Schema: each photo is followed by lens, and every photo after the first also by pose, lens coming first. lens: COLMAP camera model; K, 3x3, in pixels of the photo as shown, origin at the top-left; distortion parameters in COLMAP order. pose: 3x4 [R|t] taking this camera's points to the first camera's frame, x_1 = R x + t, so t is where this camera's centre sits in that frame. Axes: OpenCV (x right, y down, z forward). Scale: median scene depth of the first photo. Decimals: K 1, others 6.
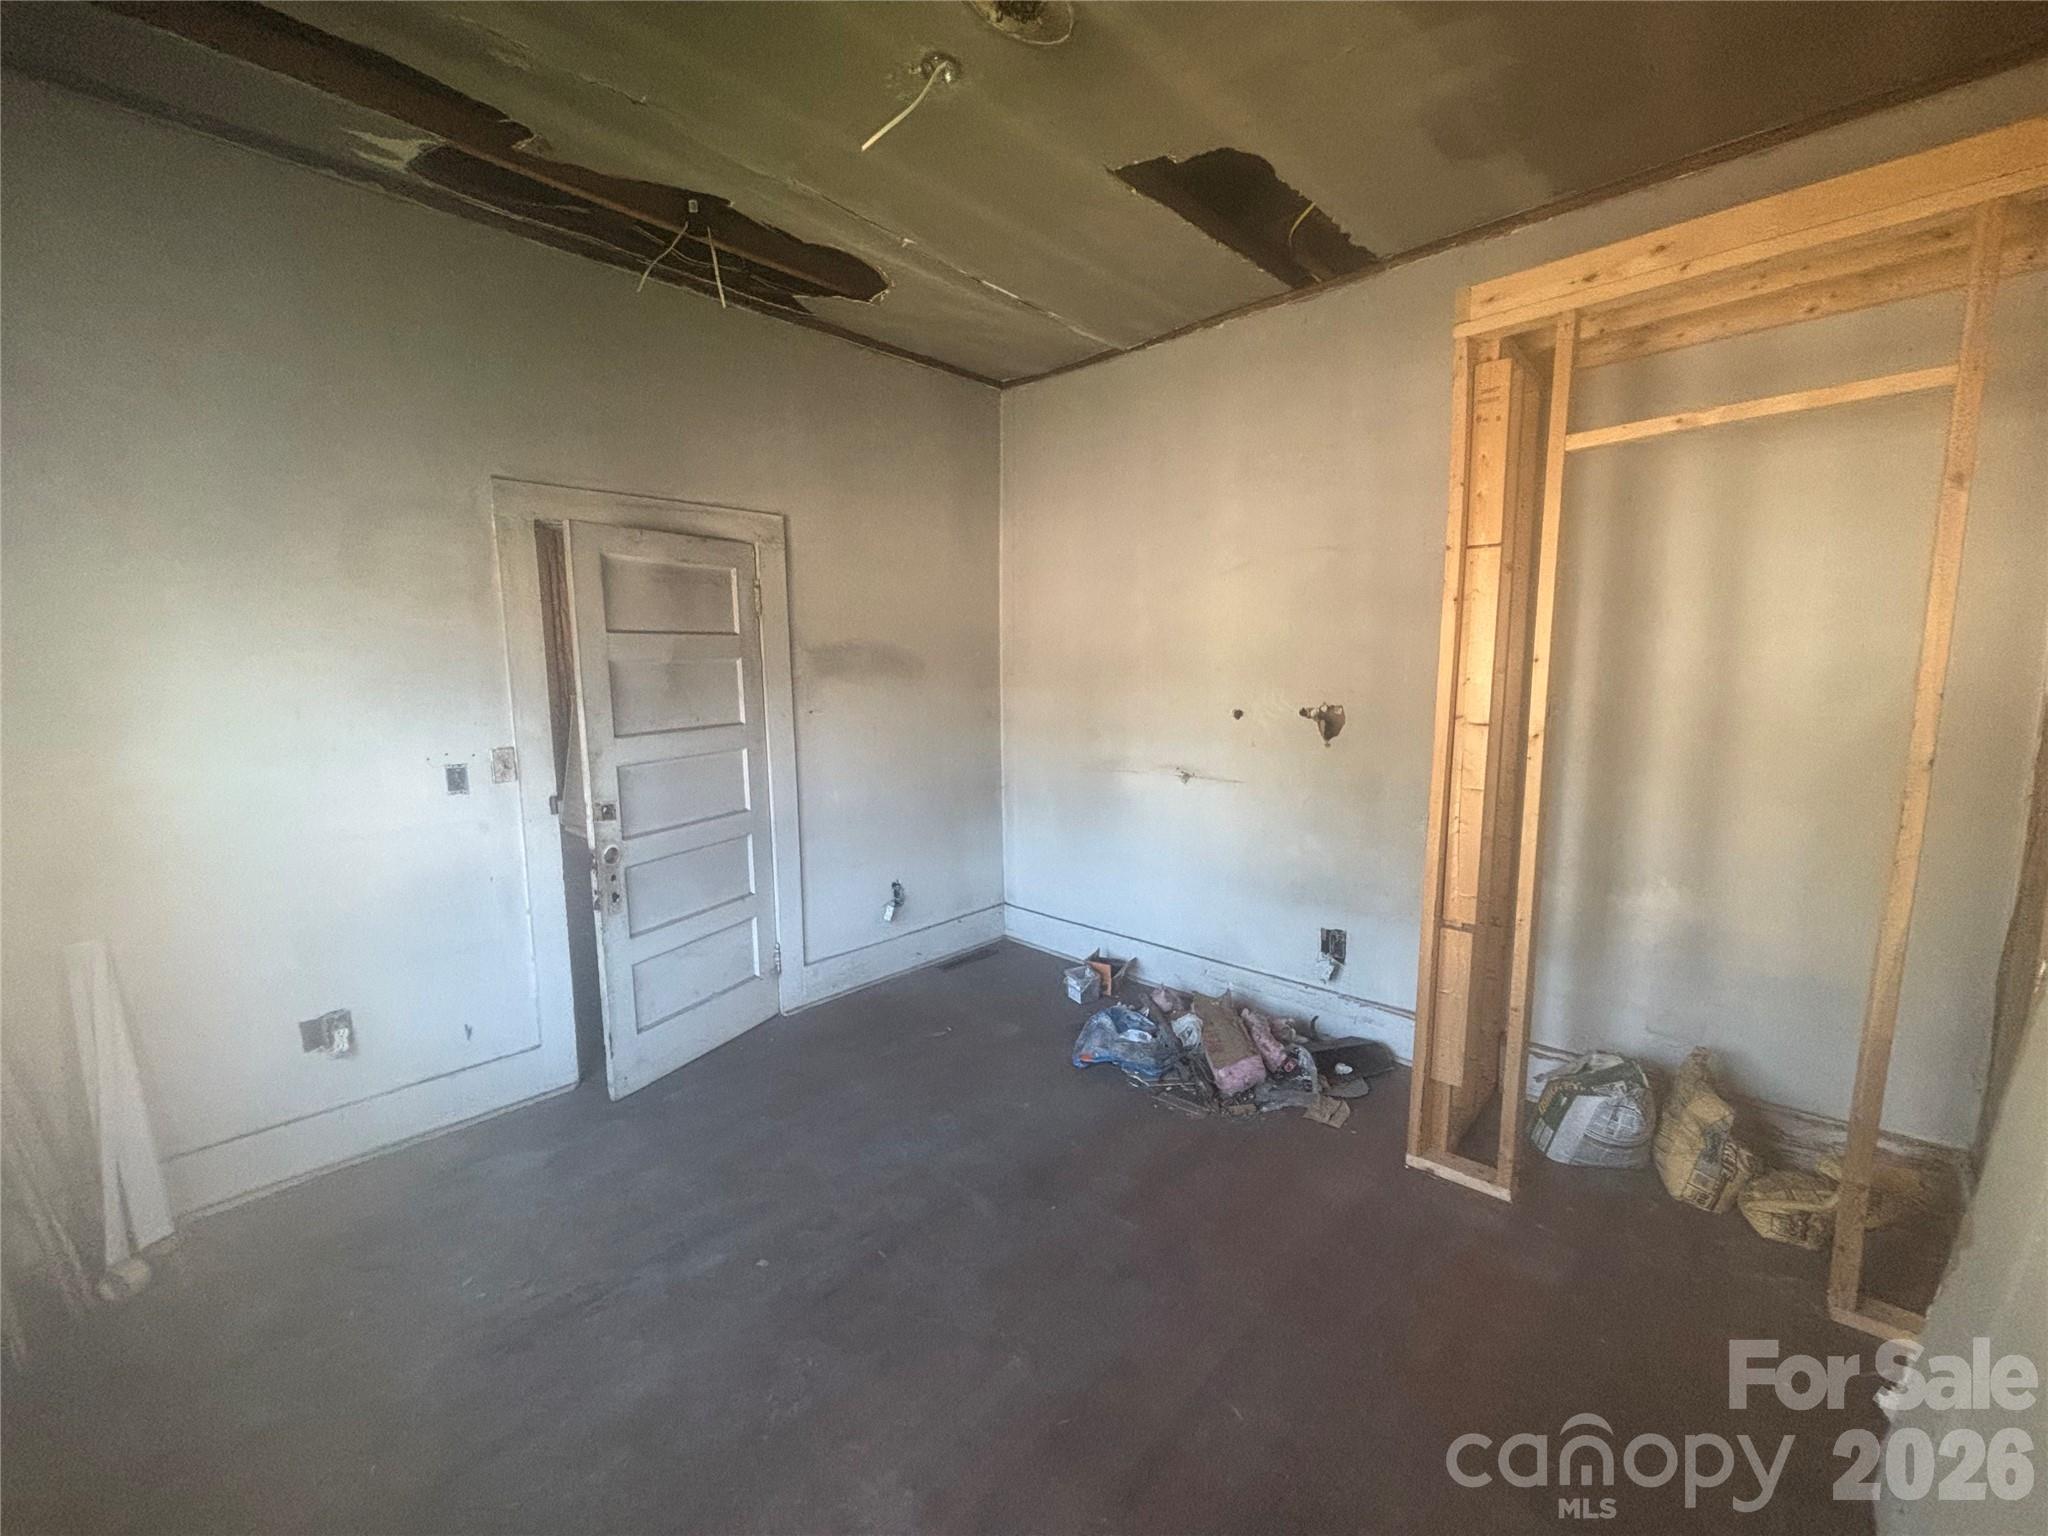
lens RADIAL K [[831.4, 0, 1021.9], [0, 831.4, 768.3], [0, 0, 1]] dist [-0.004064, -0.000834]
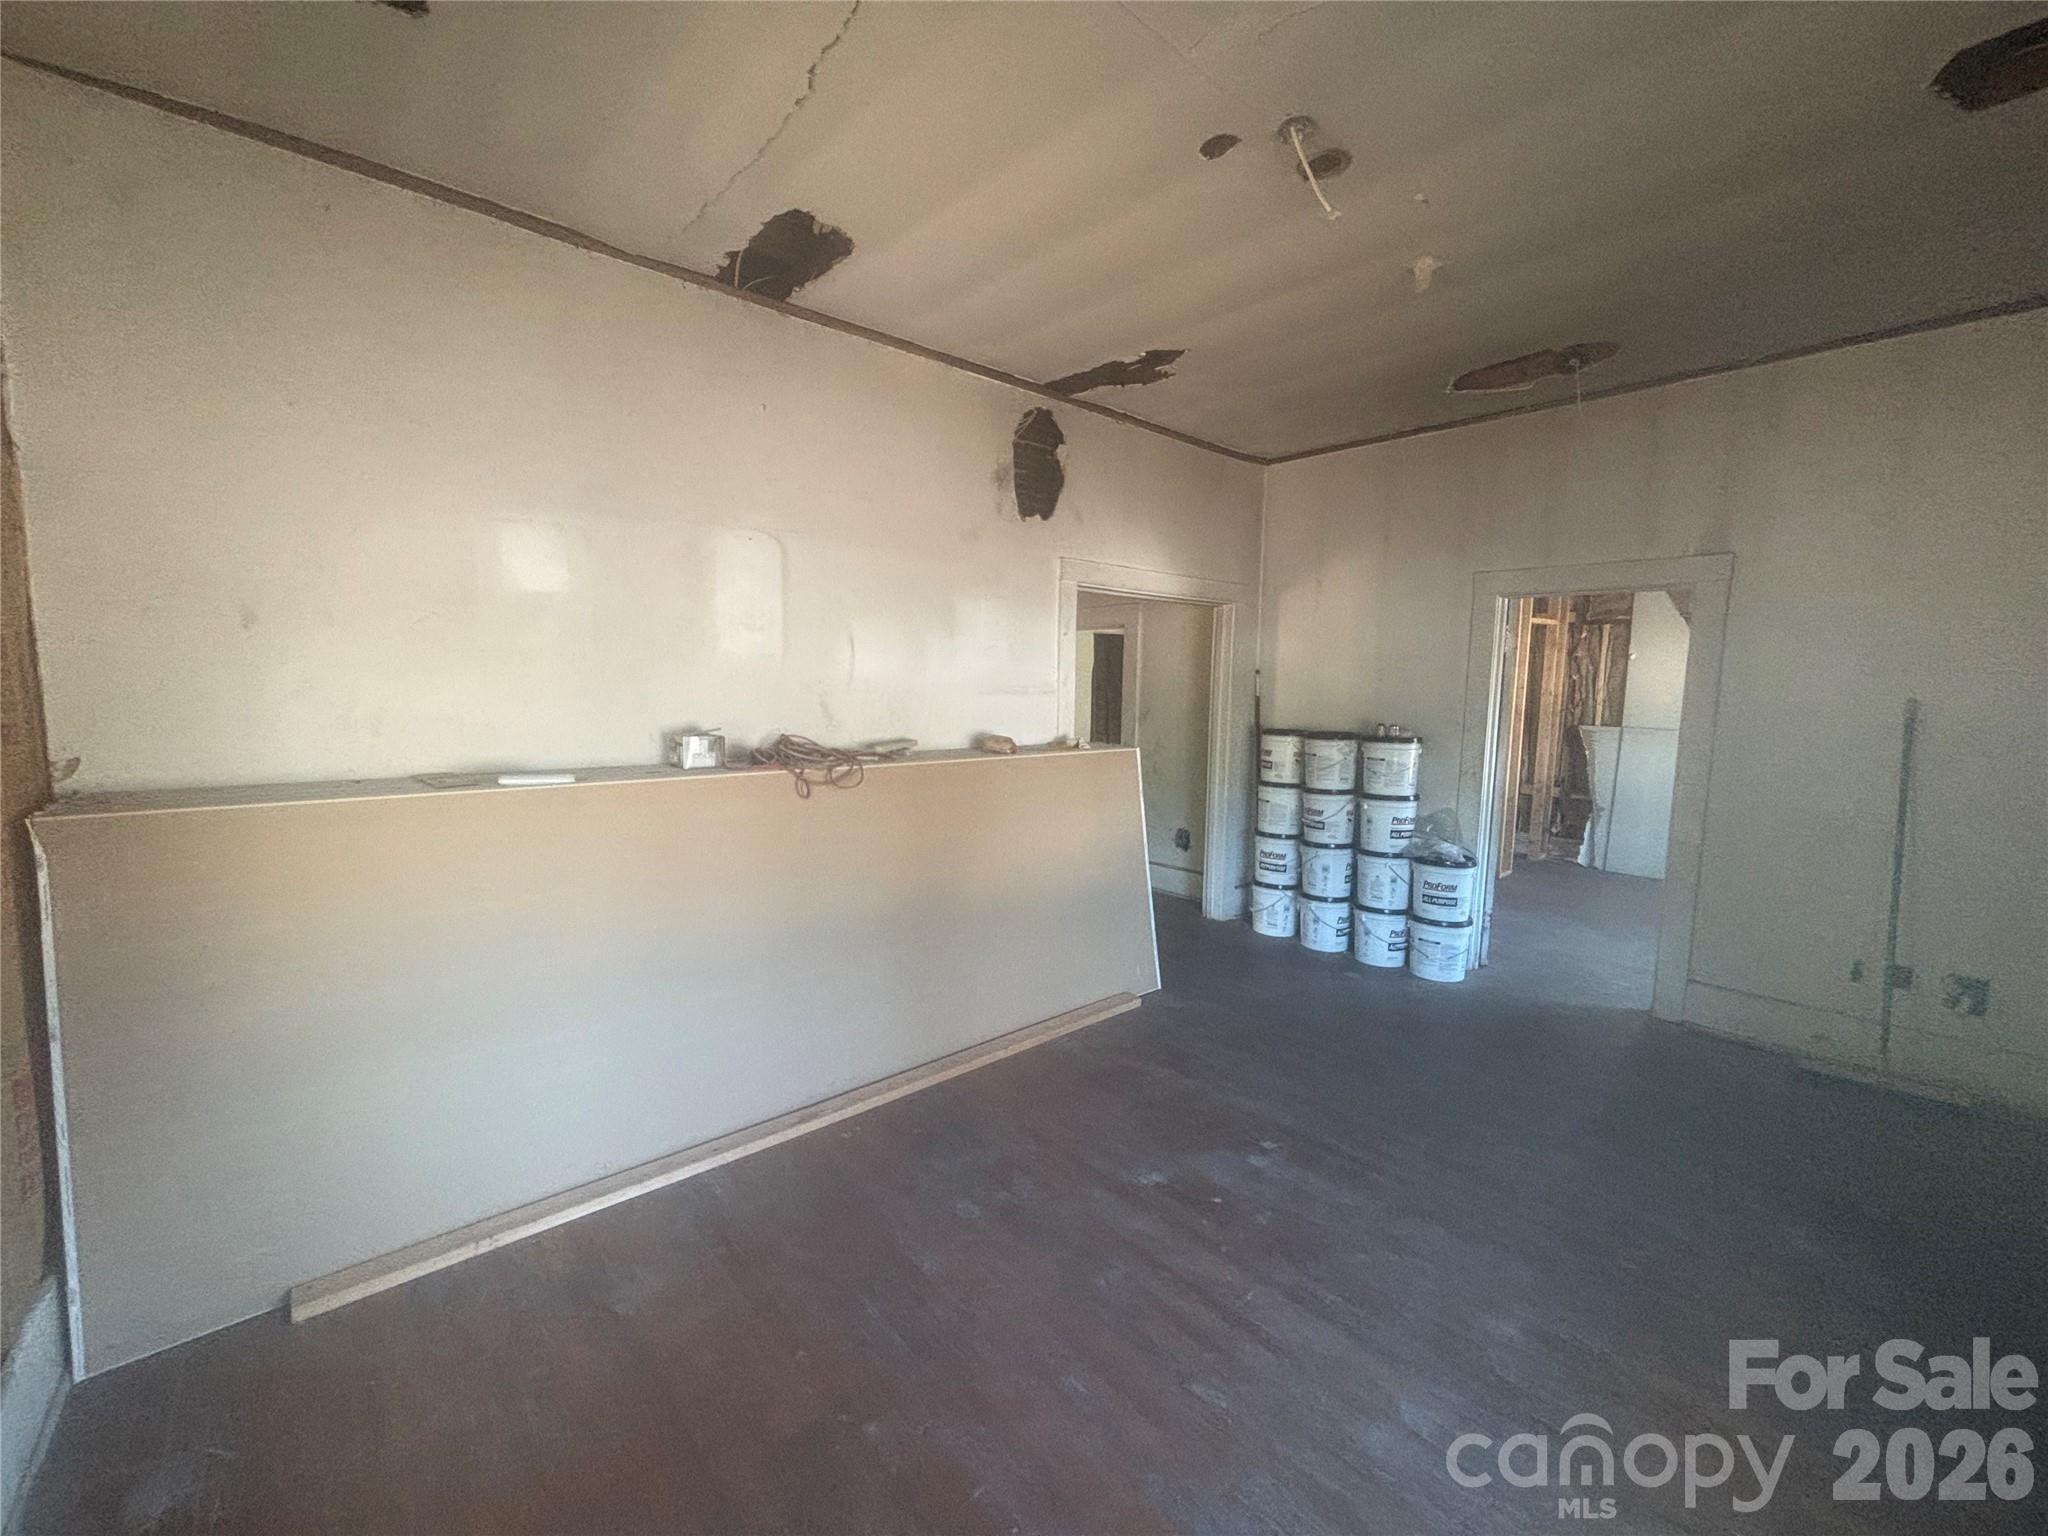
lens RADIAL K [[831.4, 0, 1021.9], [0, 831.4, 768.3], [0, 0, 1]] dist [-0.004064, -0.000834]
pose [[0.088154, -0.098537, 0.991221, -0.630283], [0.119334, 0.988973, 0.087701, -0.066488], [-0.988933, 0.110555, 0.098940, 0.612855]]
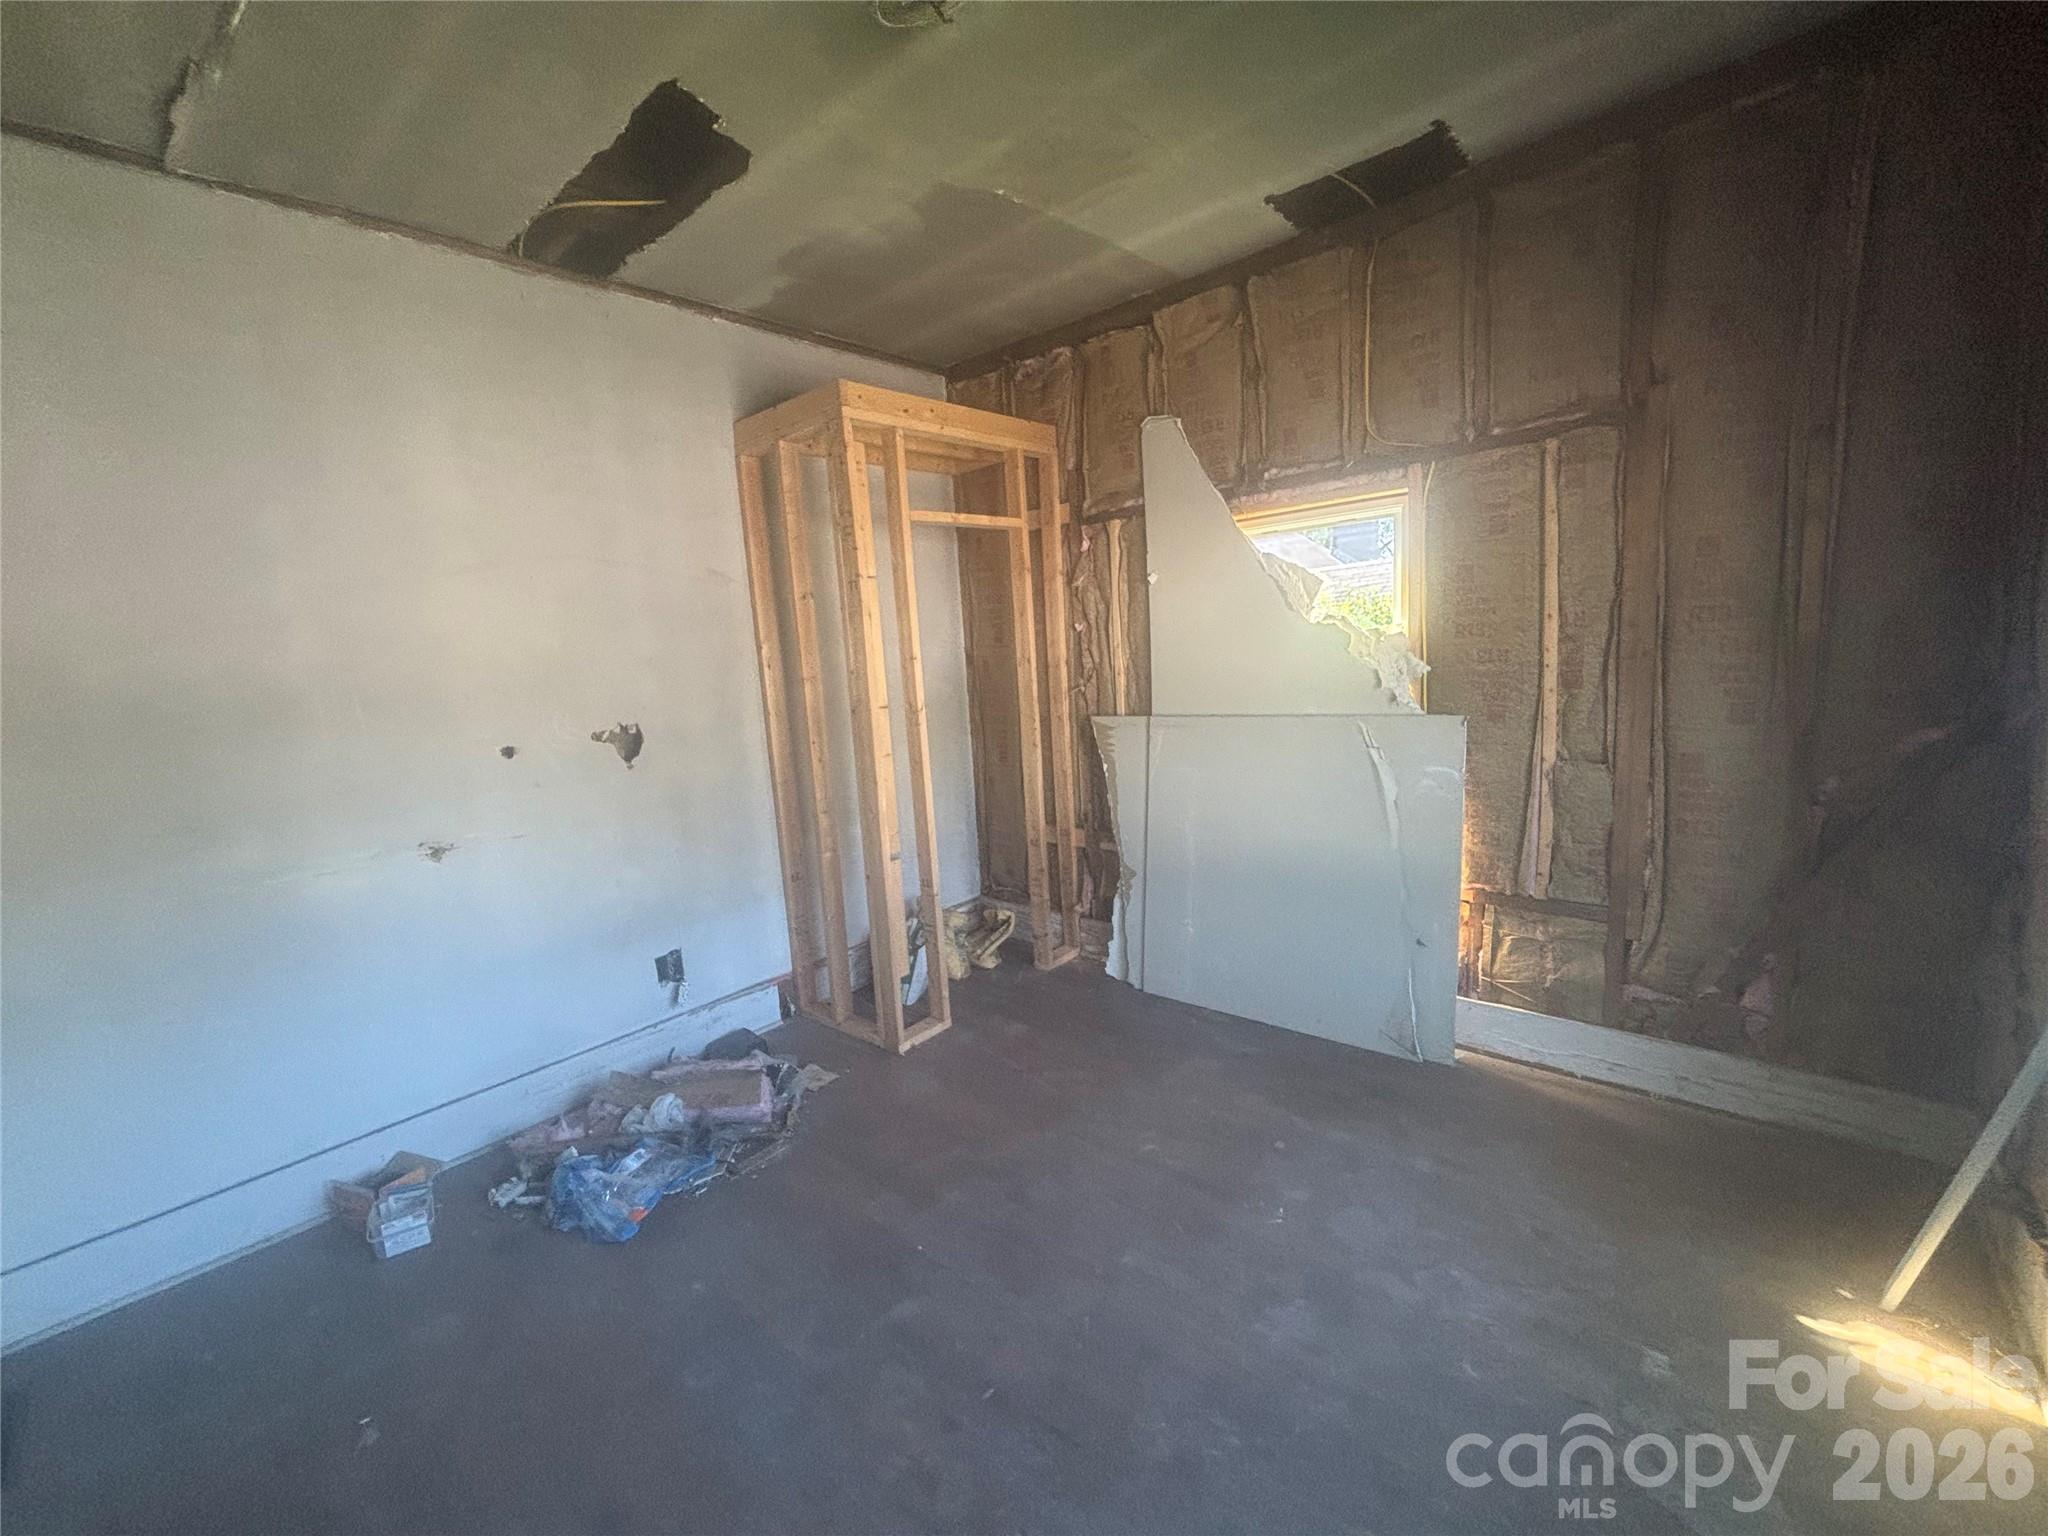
lens RADIAL K [[831.4, 0, 1021.9], [0, 831.4, 768.3], [0, 0, 1]] dist [-0.004064, -0.000834]
pose [[-0.029183, -0.125007, 0.991727, -0.584484], [0.196548, 0.972062, 0.128312, -0.060180], [-0.980060, 0.198667, -0.003798, 0.567500]]
